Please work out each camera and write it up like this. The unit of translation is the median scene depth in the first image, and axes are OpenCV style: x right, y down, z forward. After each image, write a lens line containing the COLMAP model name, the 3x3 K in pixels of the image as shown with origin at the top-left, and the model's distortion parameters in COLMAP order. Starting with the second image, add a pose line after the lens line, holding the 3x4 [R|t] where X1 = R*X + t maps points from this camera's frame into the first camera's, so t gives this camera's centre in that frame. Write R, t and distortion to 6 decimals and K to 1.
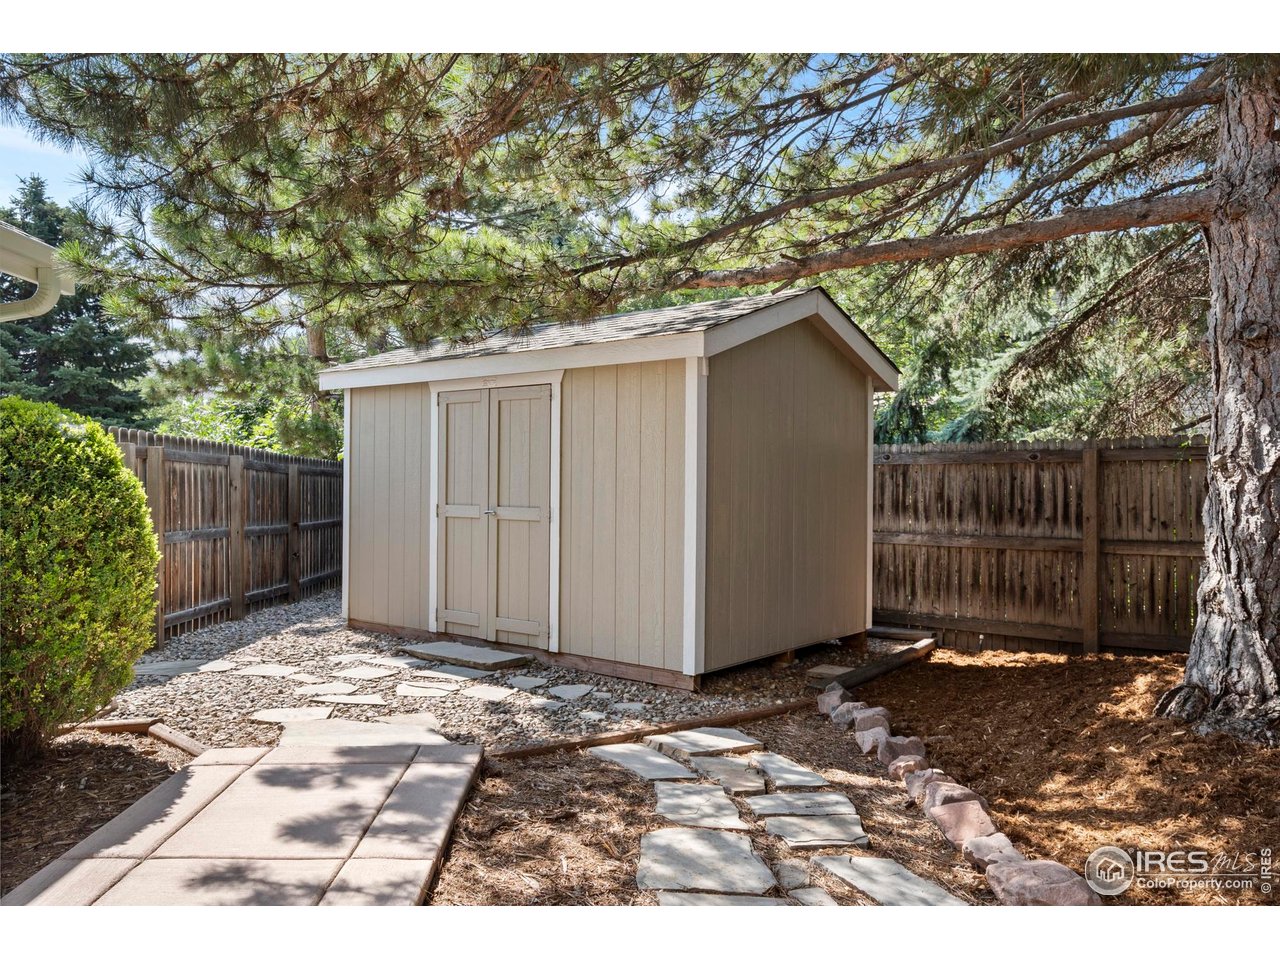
lens RADIAL K [[584.1, 0, 642.5], [0, 584.1, 476.8], [0, 0, 1]] dist [0.002561, 0.000401]
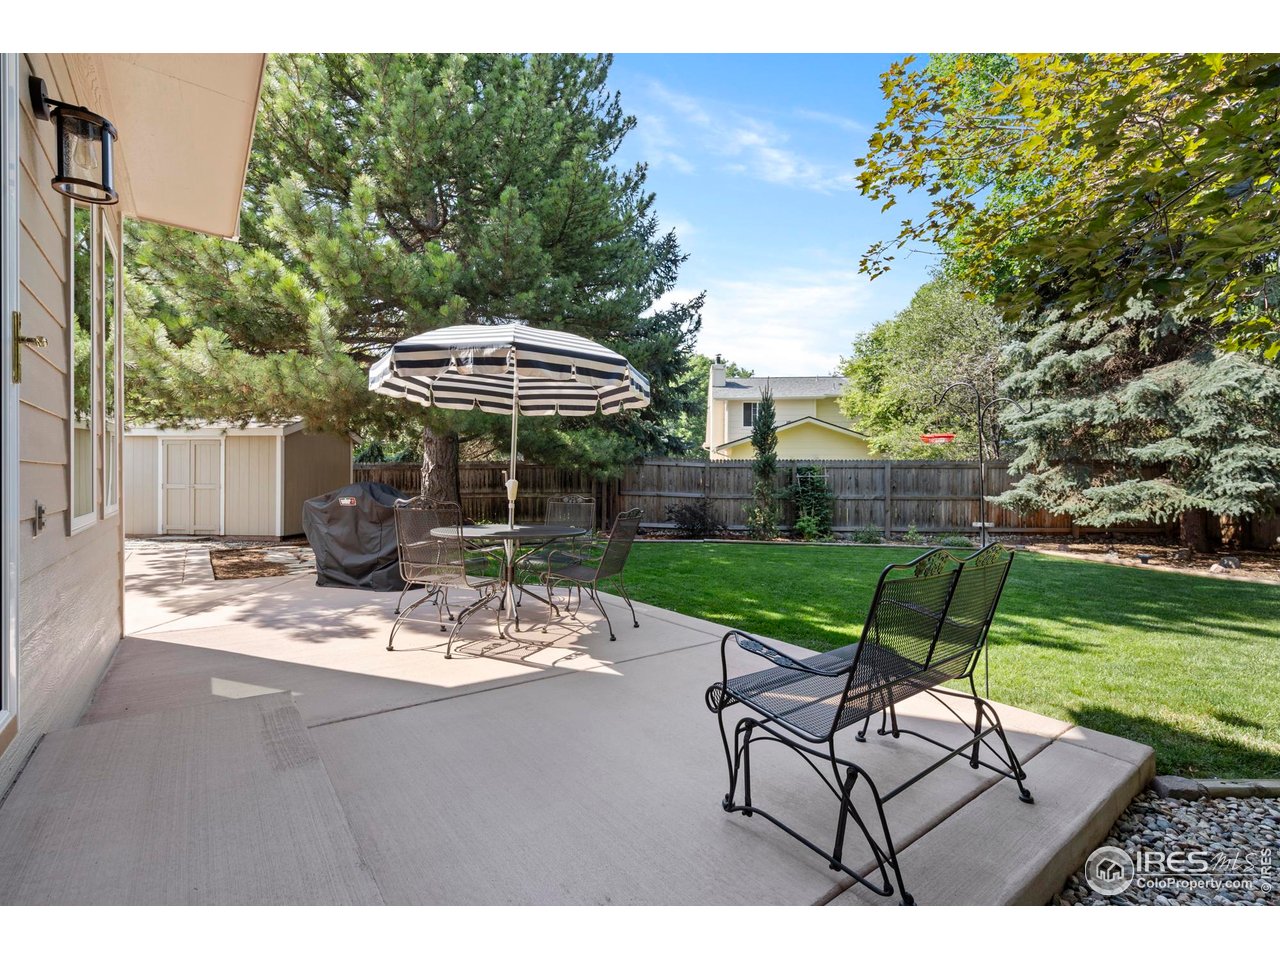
lens RADIAL K [[584.1, 0, 639.6], [0, 584.1, 481.8], [0, 0, 1]] dist [0.002561, 0.000401]
pose [[0.793793, -0.007582, 0.608141, -0.258231], [0.007181, 0.999969, 0.003094, 0.047698], [-0.608146, 0.001911, 0.793823, -2.394710]]
